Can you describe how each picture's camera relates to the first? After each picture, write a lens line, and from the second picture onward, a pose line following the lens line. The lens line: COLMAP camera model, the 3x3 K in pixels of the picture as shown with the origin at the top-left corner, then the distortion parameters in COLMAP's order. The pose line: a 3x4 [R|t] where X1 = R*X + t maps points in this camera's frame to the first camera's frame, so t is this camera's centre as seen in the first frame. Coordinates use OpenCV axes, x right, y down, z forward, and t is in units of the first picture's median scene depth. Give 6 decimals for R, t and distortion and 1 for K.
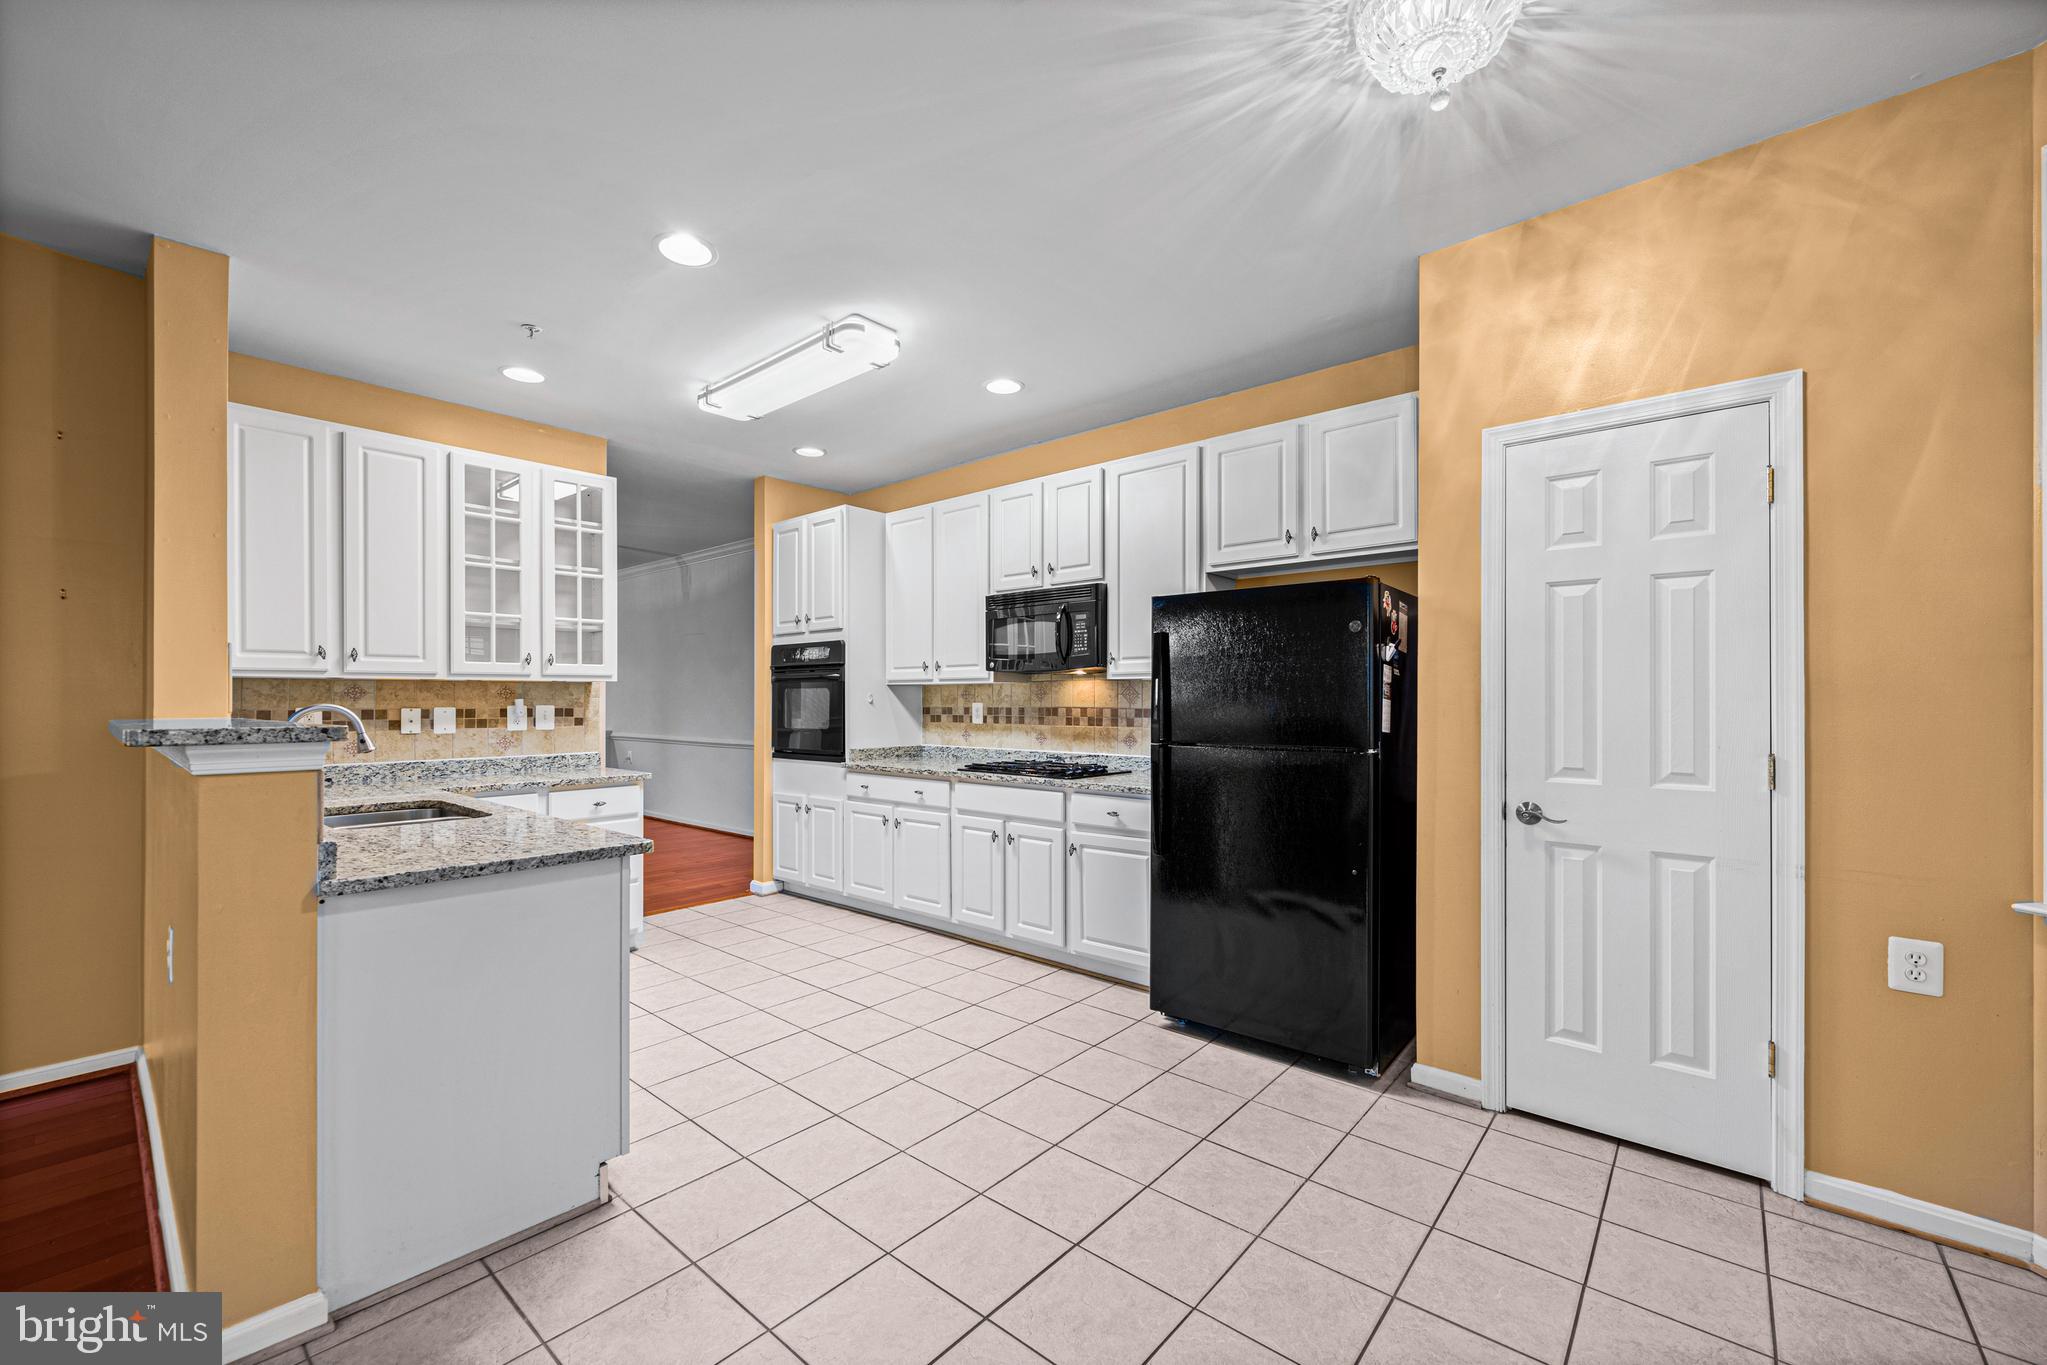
lens RADIAL K [[824.7, 0, 1029.1], [0, 824.7, 698.6], [0, 0, 1]] dist [-0.002941, -0.000379]
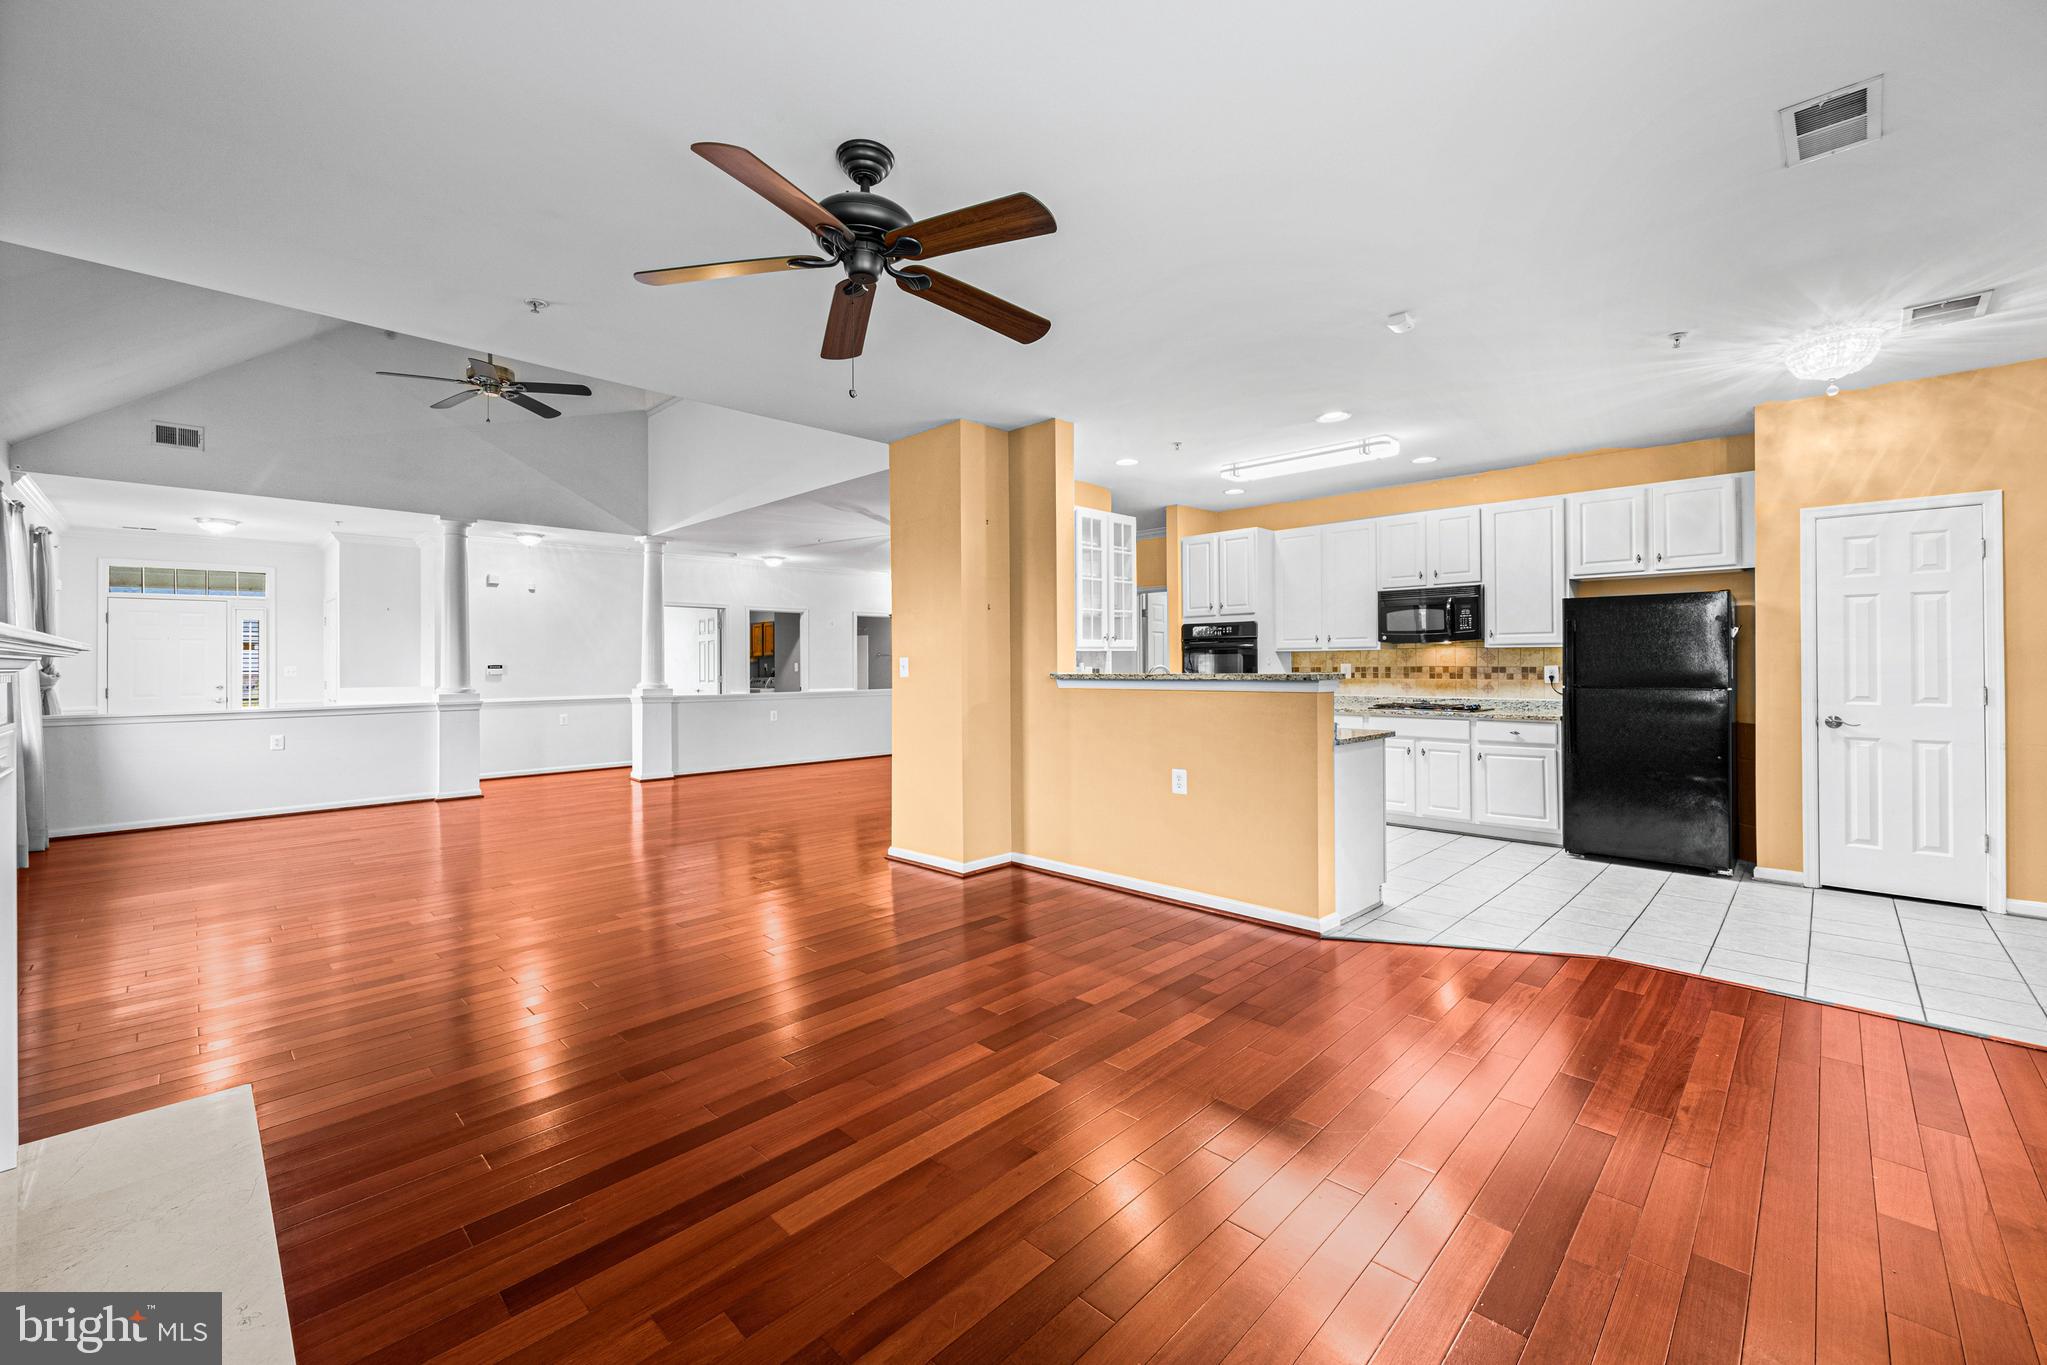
lens RADIAL K [[832.1, 0, 1027.0], [0, 832.1, 660.3], [0, 0, 1]] dist [-0.000280, 0.000028]
pose [[0.997782, -0.005644, -0.066329, -0.742398], [0.005572, 0.999984, -0.001270, -0.002985], [0.066335, 0.000897, 0.997797, -0.673650]]
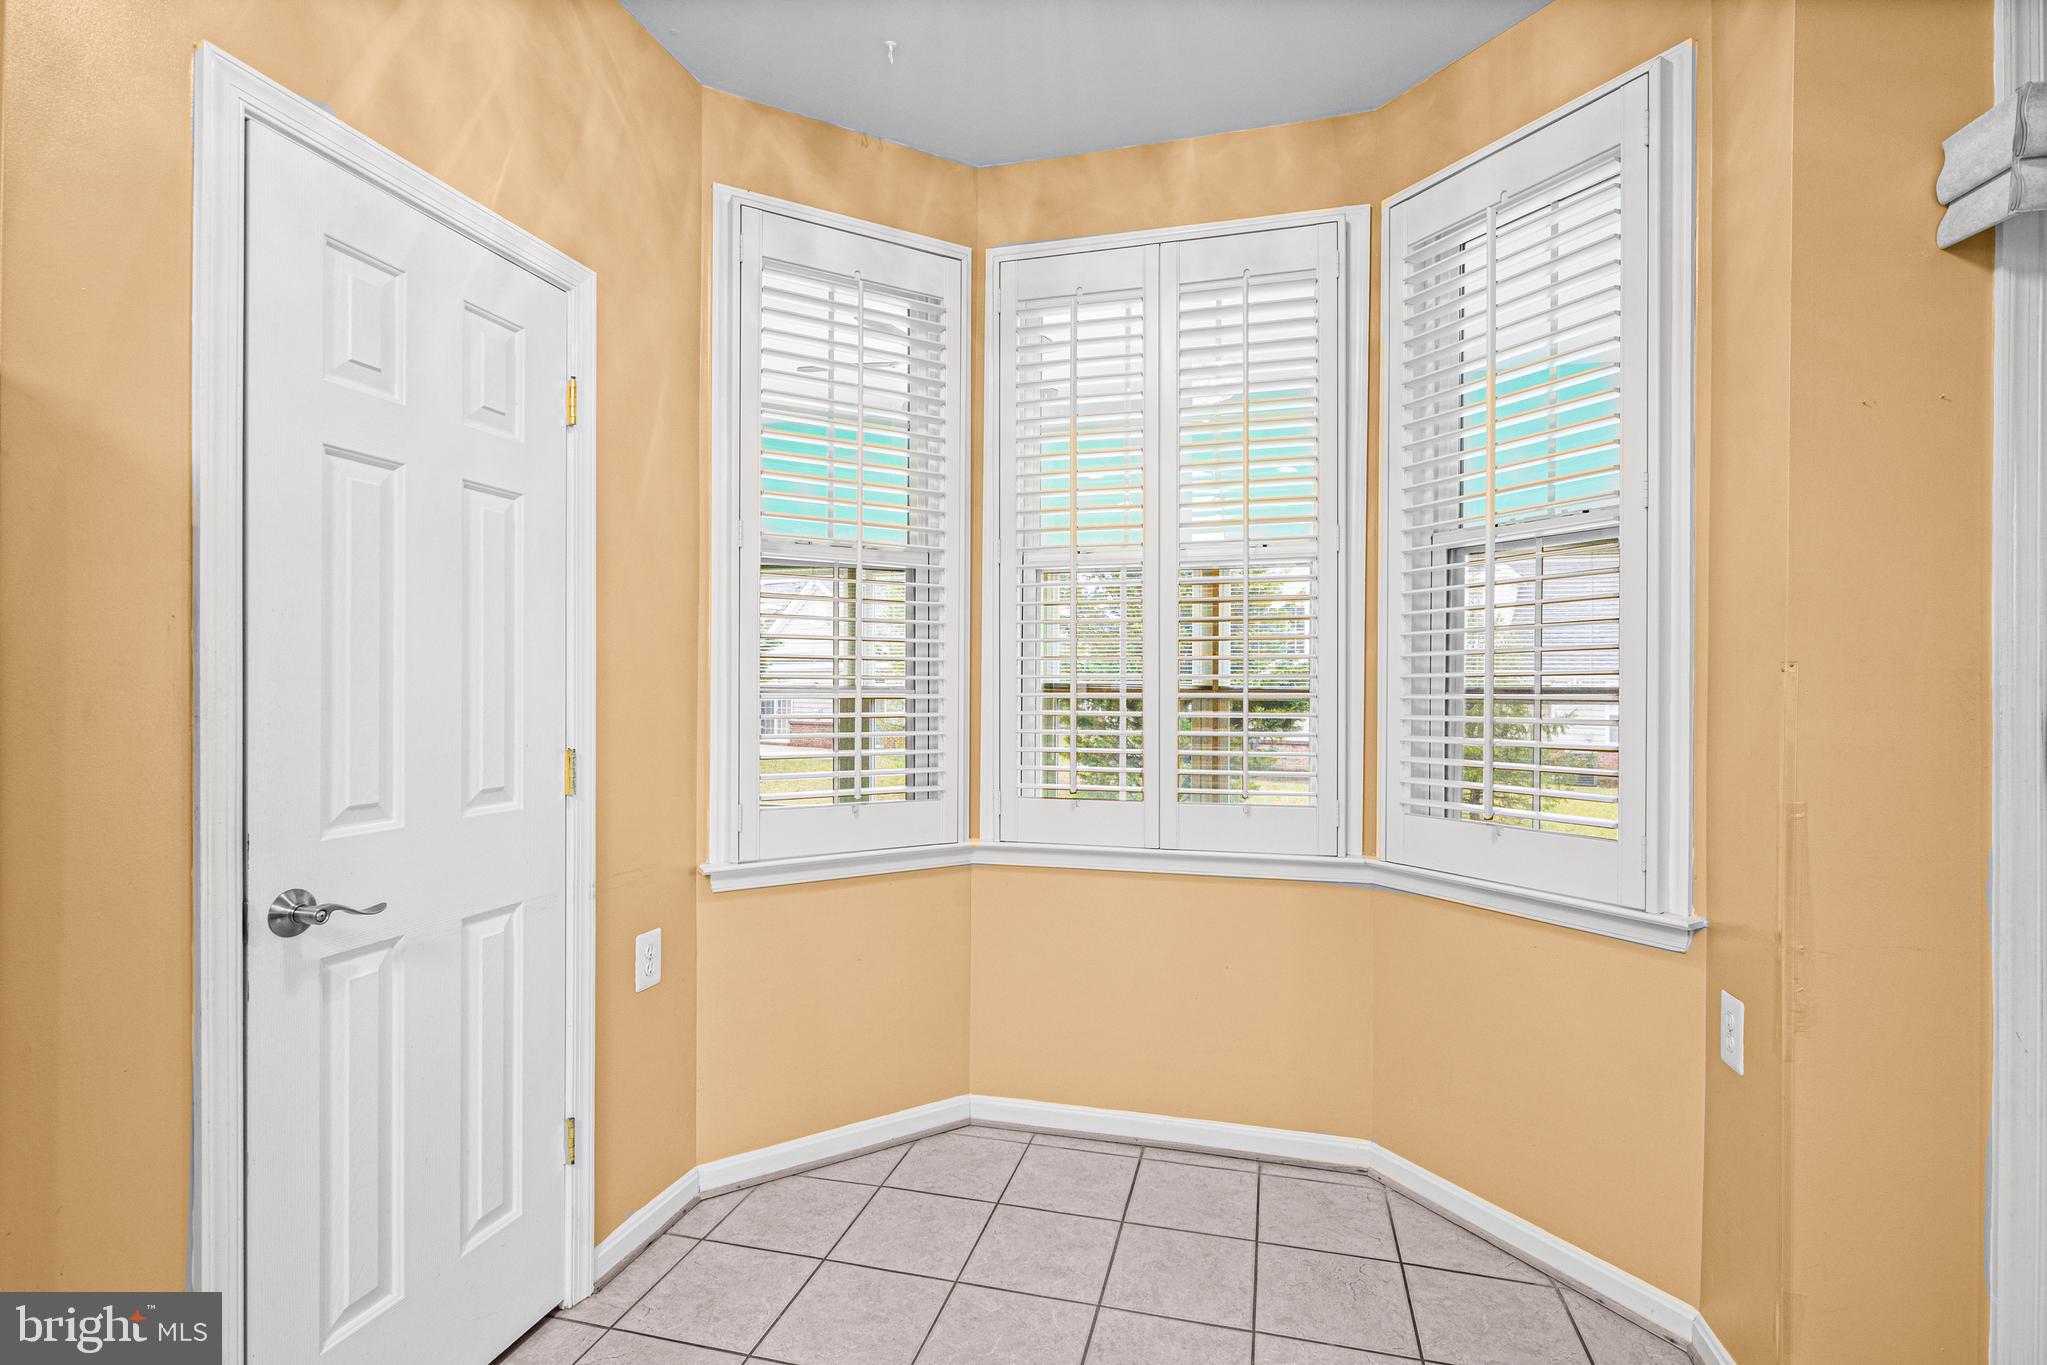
lens RADIAL K [[938.5, 0, 1020.4], [0, 938.5, 684.9], [0, 0, 1]] dist [-0.000740, -0.000081]
pose [[-0.424619, -0.004461, 0.905361, -0.049481], [-0.005915, 0.999980, 0.002153, 0.001832], [-0.905353, -0.004441, -0.424637, 0.602517]]
